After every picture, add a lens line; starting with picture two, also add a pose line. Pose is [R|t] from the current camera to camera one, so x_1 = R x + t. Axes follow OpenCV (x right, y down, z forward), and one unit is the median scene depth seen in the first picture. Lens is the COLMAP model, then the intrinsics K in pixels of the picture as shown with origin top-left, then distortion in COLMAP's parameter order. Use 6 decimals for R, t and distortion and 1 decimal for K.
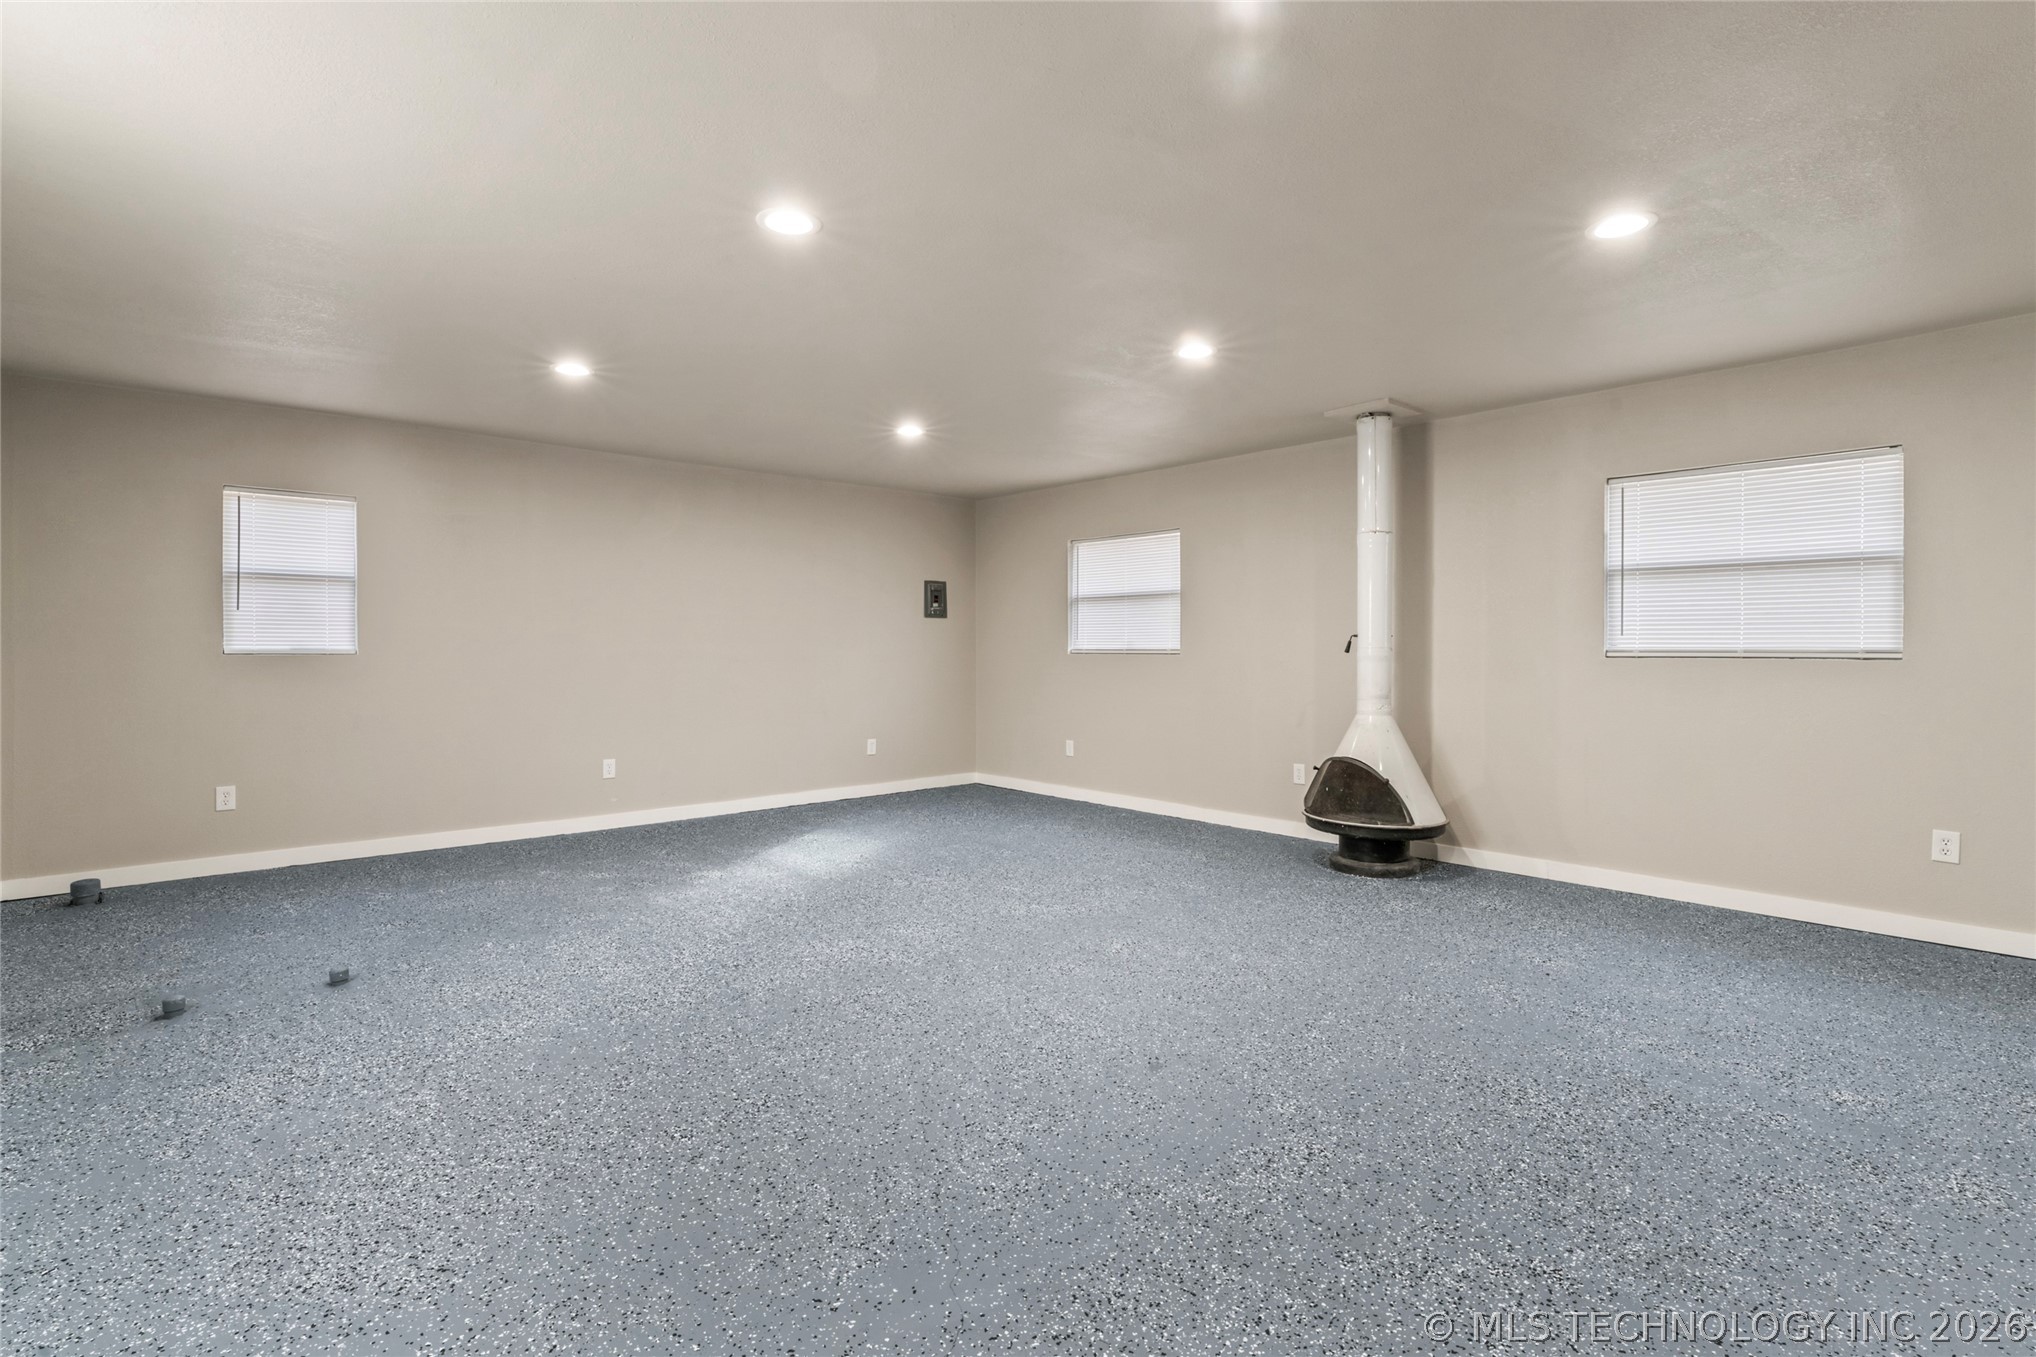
lens RADIAL K [[973.6, 0, 1013.3], [0, 973.6, 640.3], [0, 0, 1]] dist [-0.000040, 0.000068]
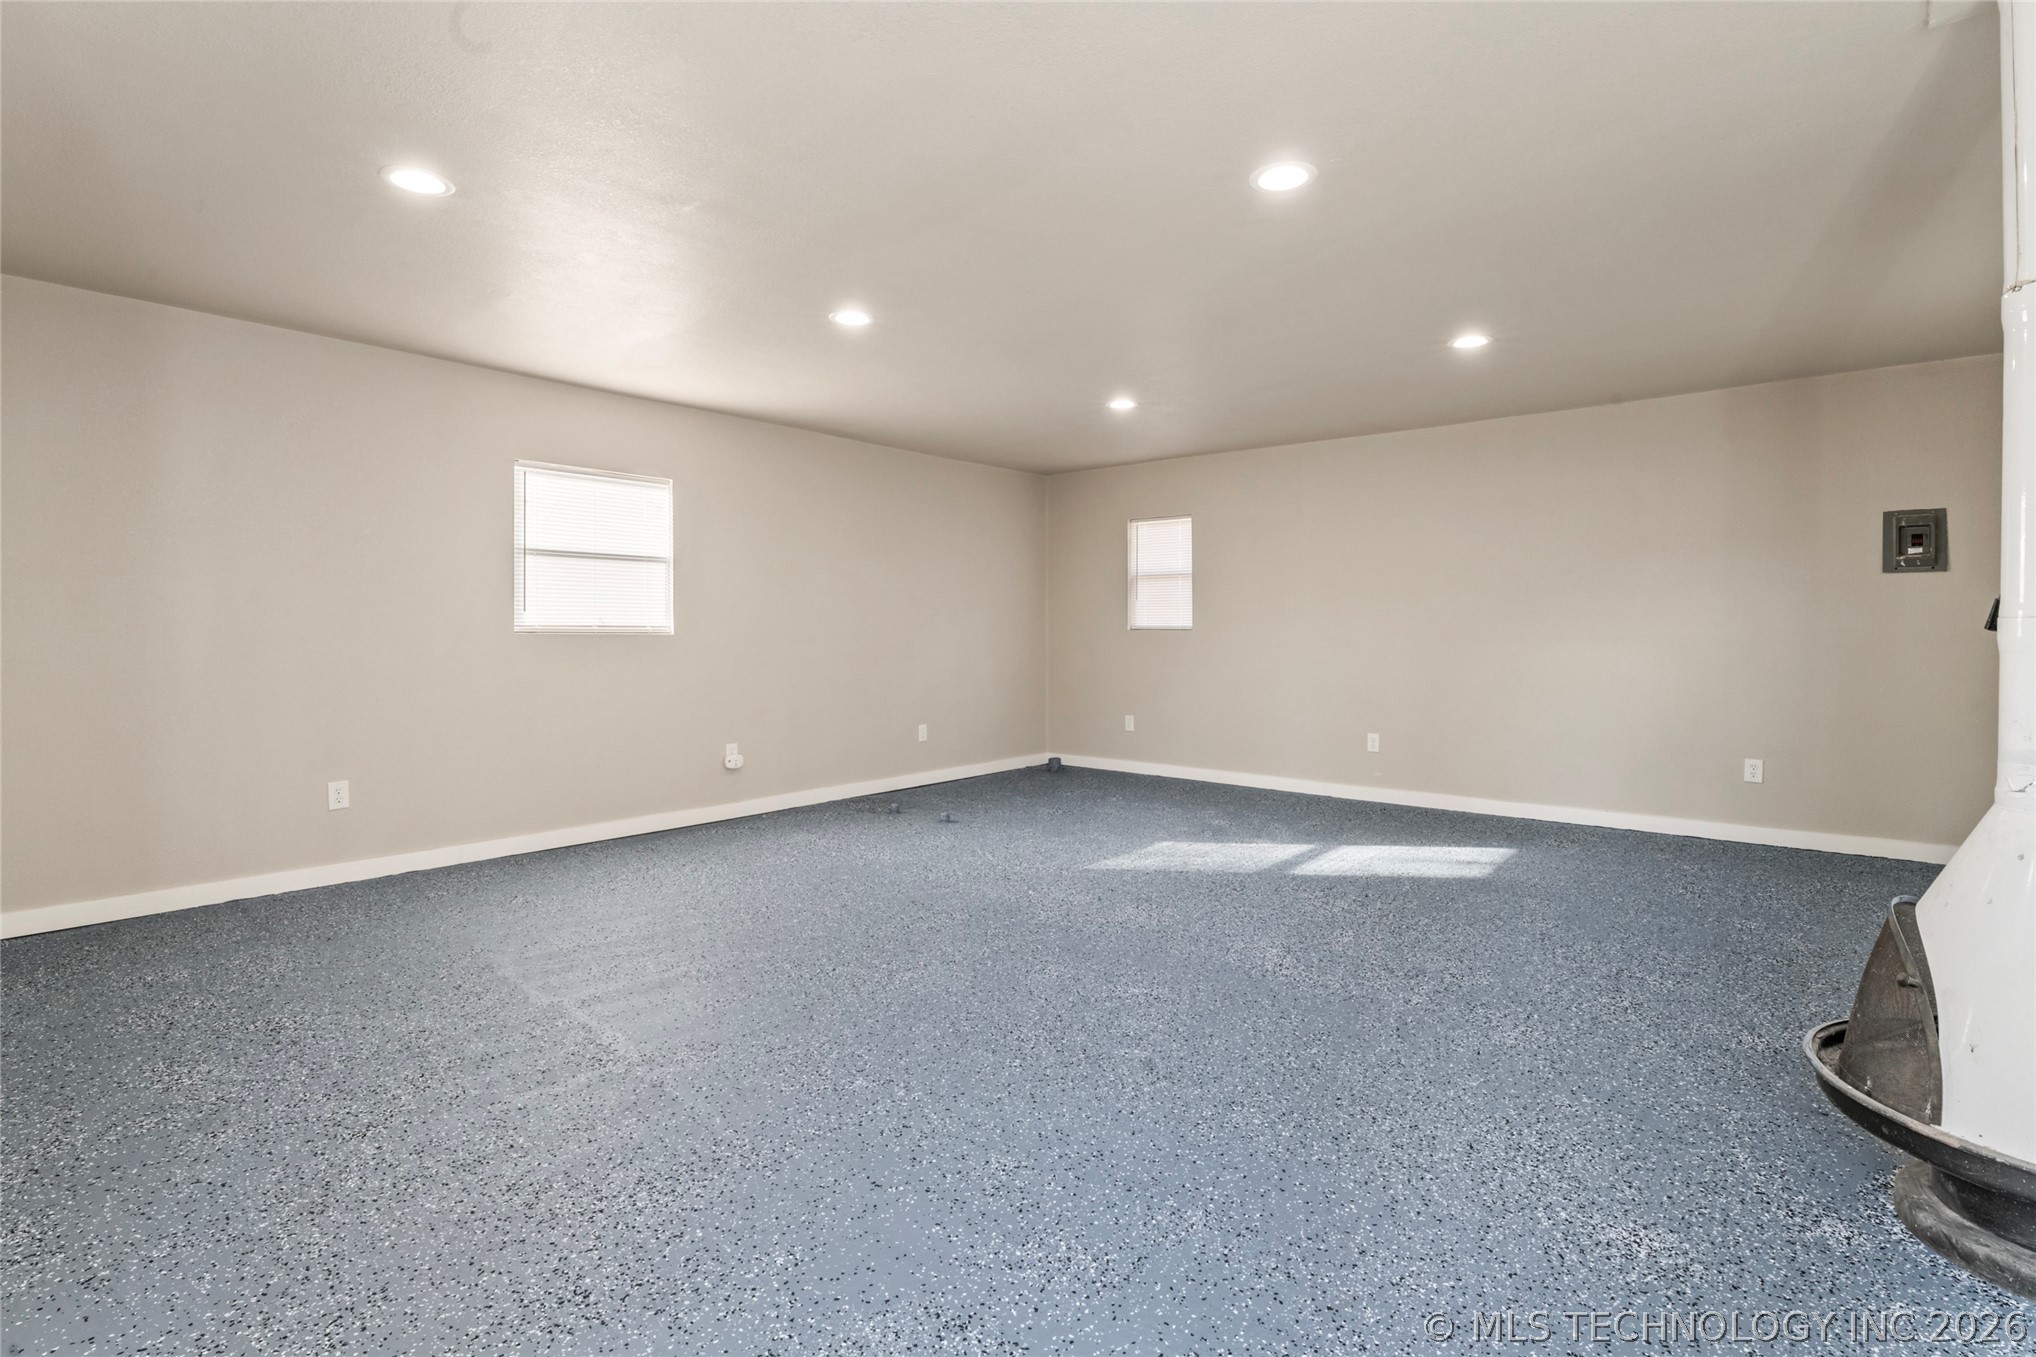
lens RADIAL K [[973.6, 0, 1013.3], [0, 973.6, 640.3], [0, 0, 1]] dist [-0.000040, 0.000068]
pose [[0.129382, 0.012022, -0.991522, 0.775533], [0.009190, 0.999869, 0.013323, 0.009305], [0.991552, -0.010836, 0.129255, 0.689837]]
